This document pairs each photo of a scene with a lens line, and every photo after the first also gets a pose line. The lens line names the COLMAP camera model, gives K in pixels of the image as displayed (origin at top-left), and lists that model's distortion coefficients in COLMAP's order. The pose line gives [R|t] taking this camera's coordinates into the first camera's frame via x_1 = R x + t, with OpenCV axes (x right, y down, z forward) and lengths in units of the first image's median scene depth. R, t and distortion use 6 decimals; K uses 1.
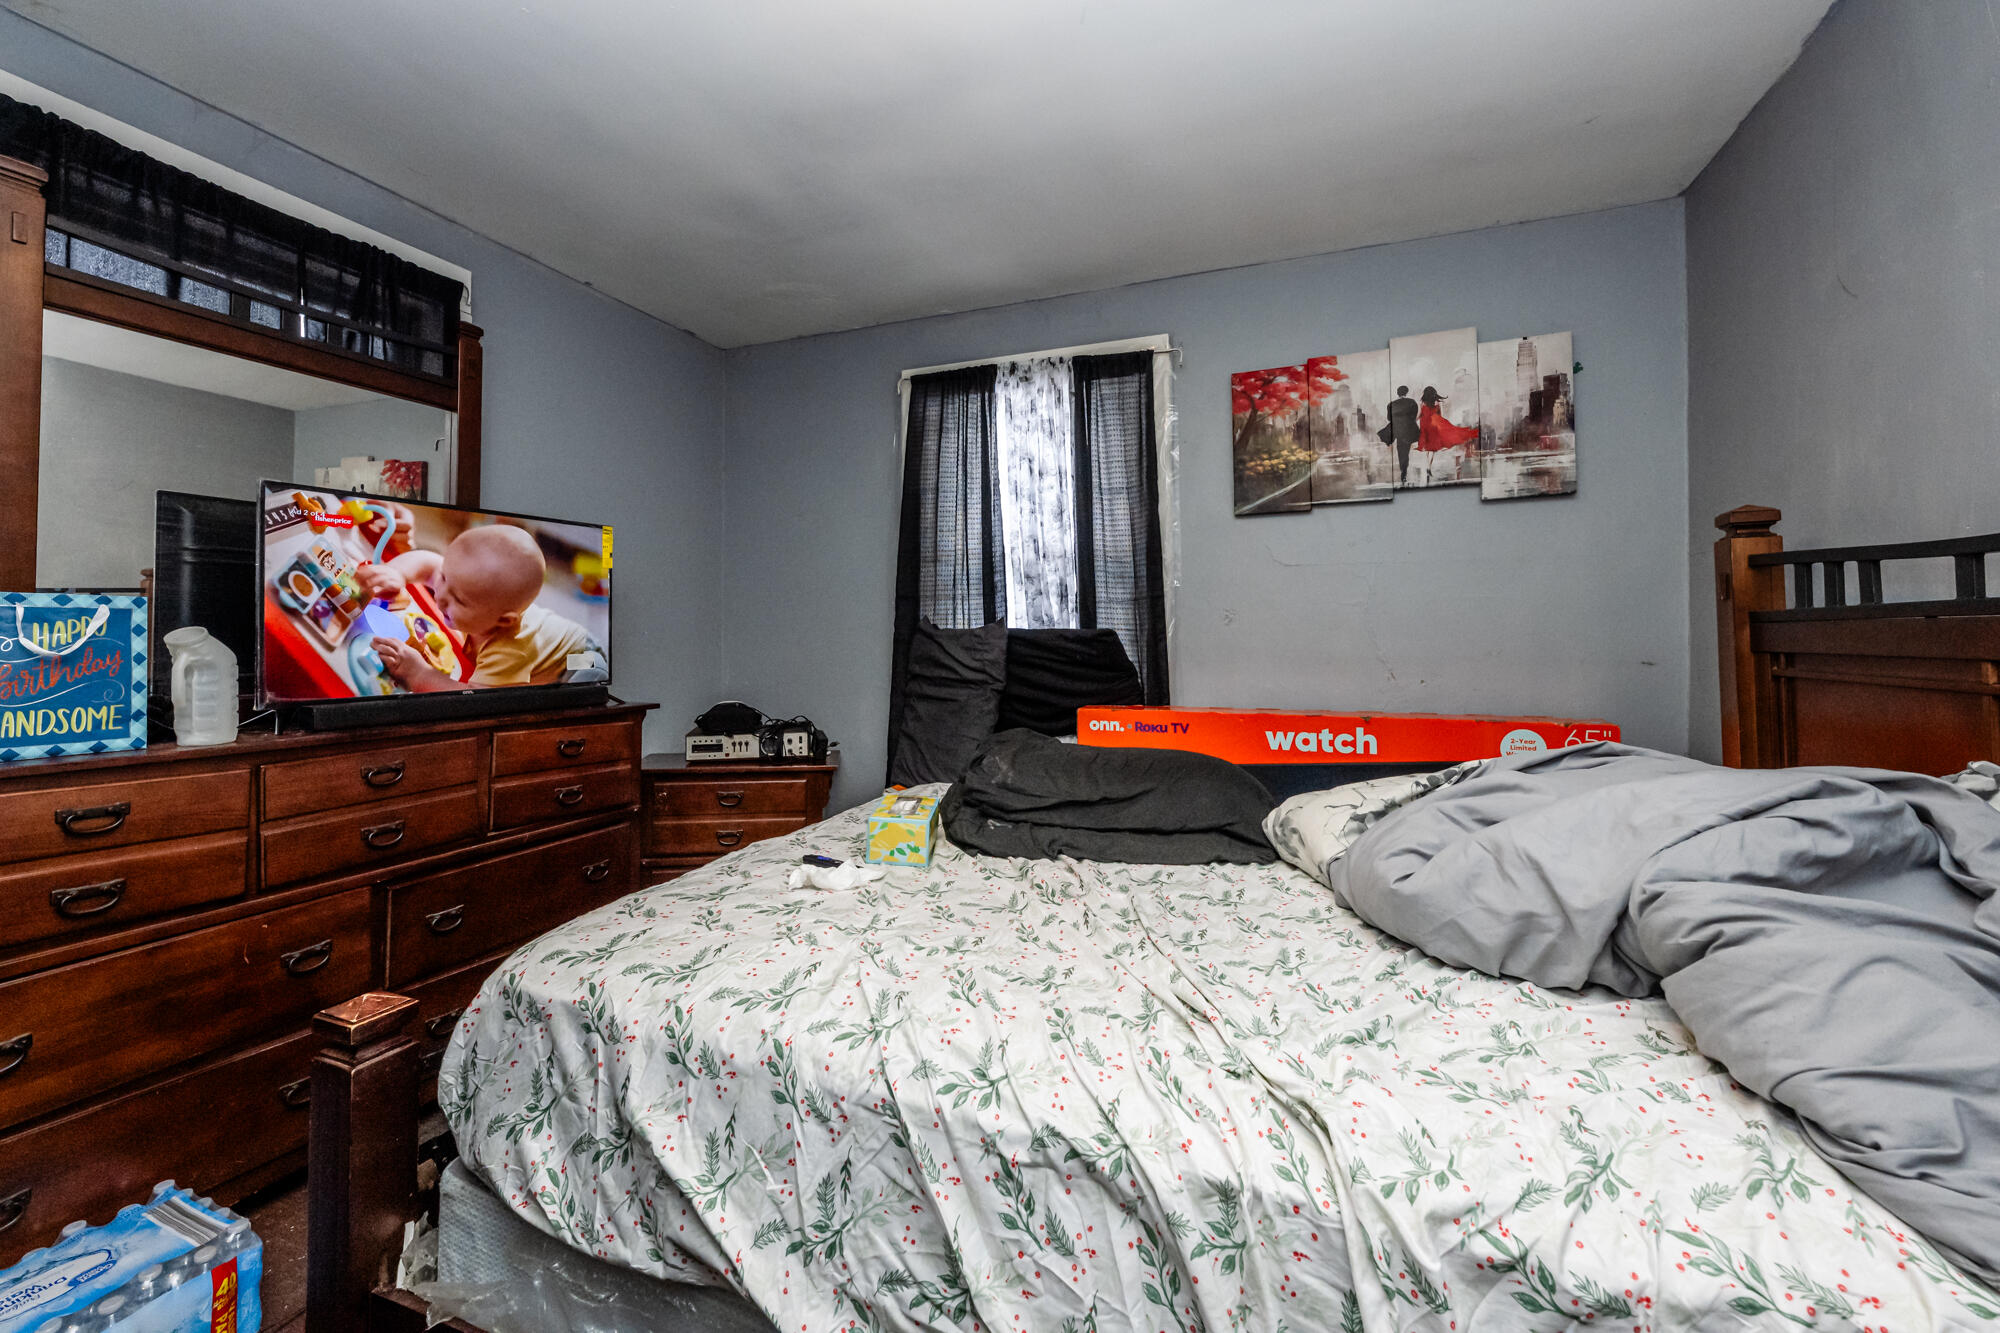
lens RADIAL K [[798.9, 0, 988.5], [0, 798.9, 621.4], [0, 0, 1]] dist [0.003083, 0.000119]
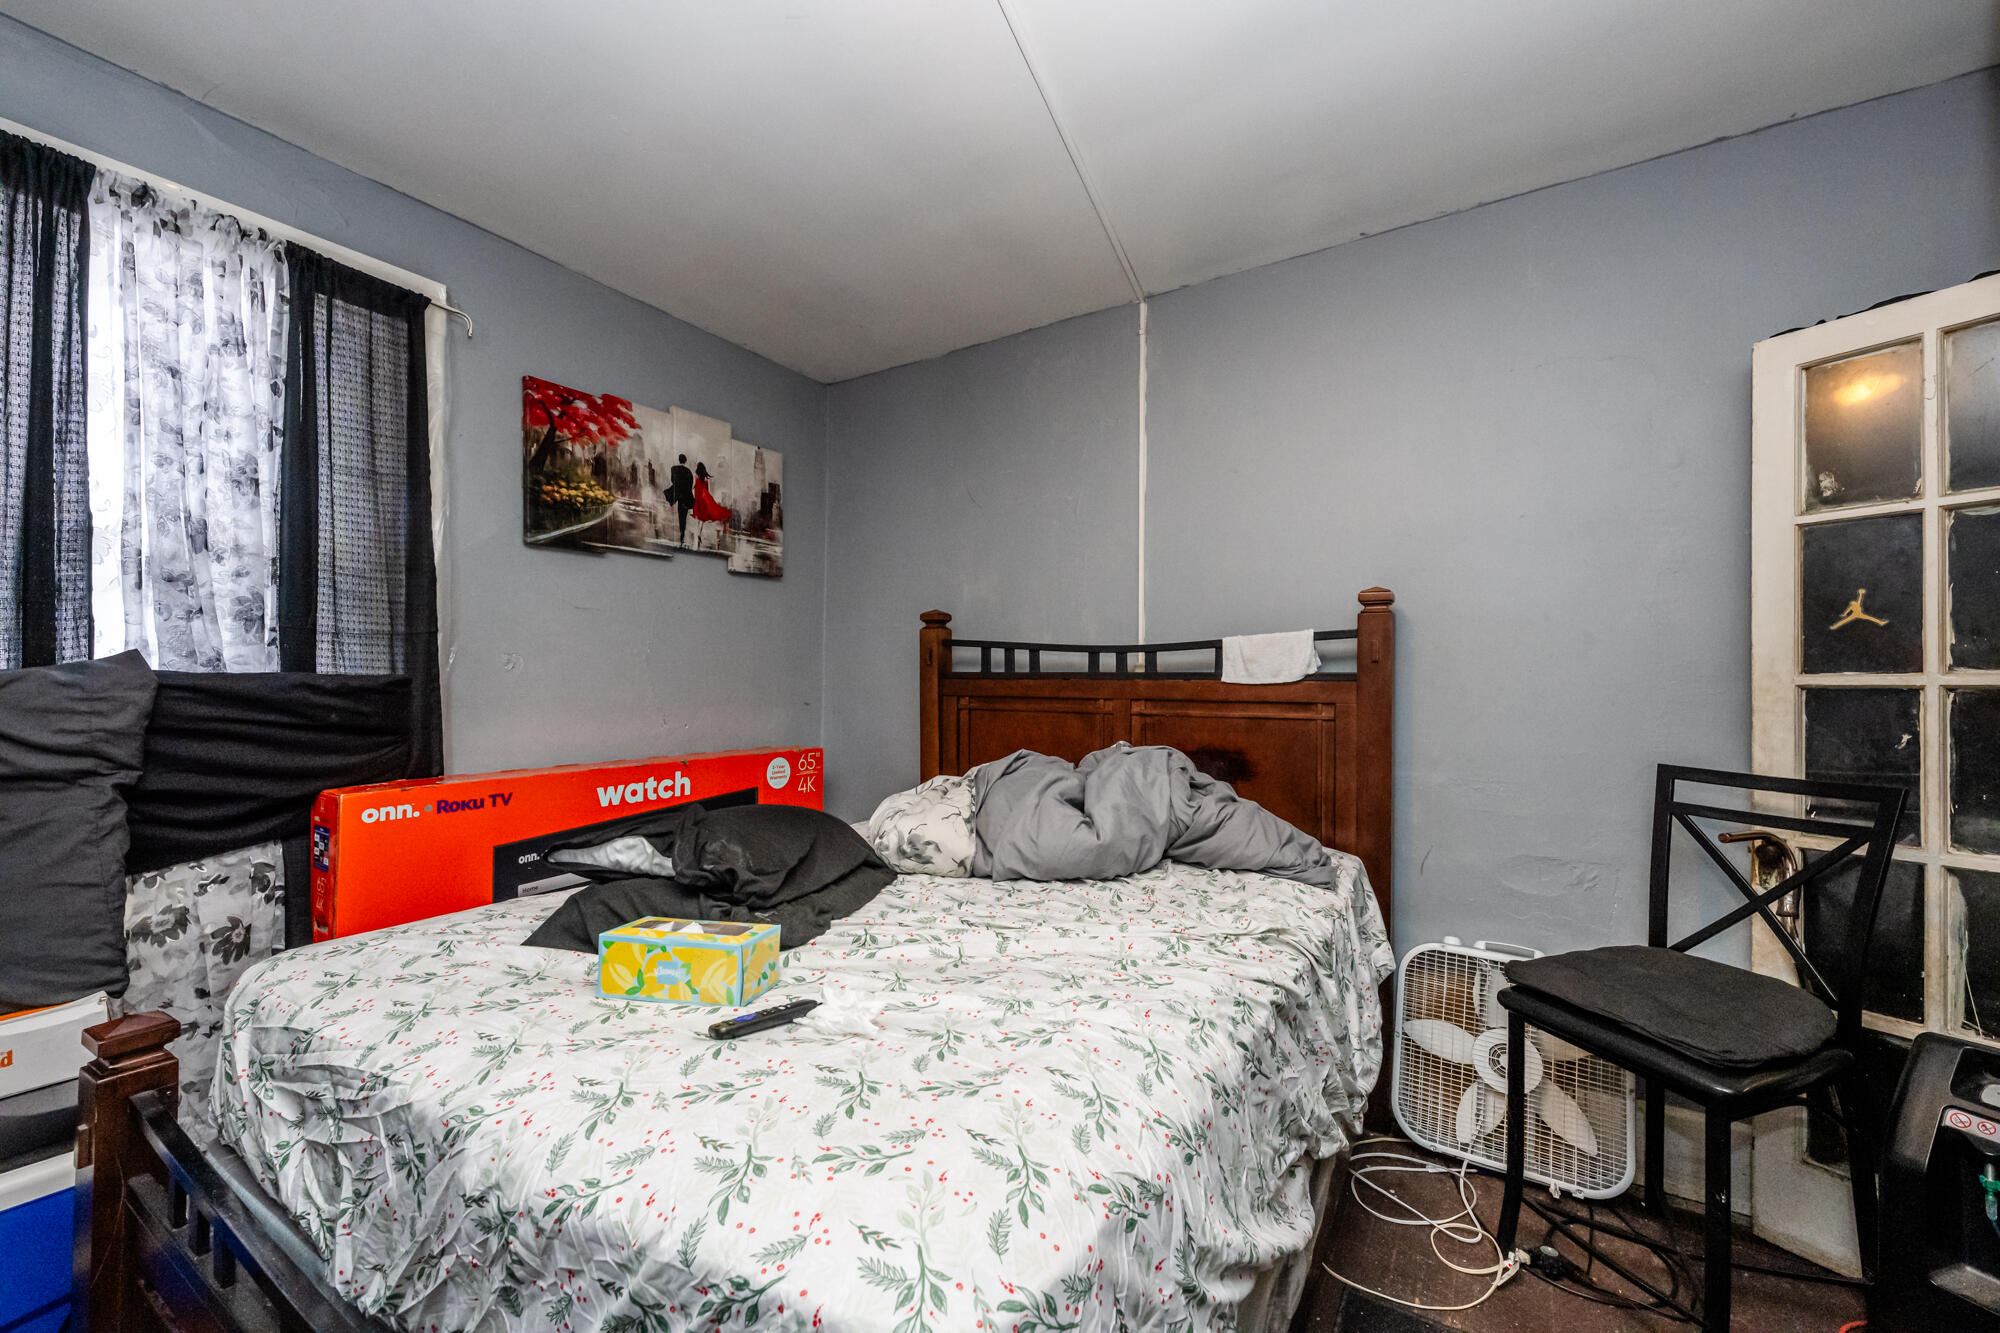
lens RADIAL K [[798.9, 0, 998.9], [0, 798.9, 679.0], [0, 0, 1]] dist [0.003083, 0.000119]
pose [[0.187288, 0.005586, 0.982289, -0.453657], [-0.024611, 0.999697, -0.000992, 0.001006], [-0.981997, -0.023989, 0.187369, 0.357924]]
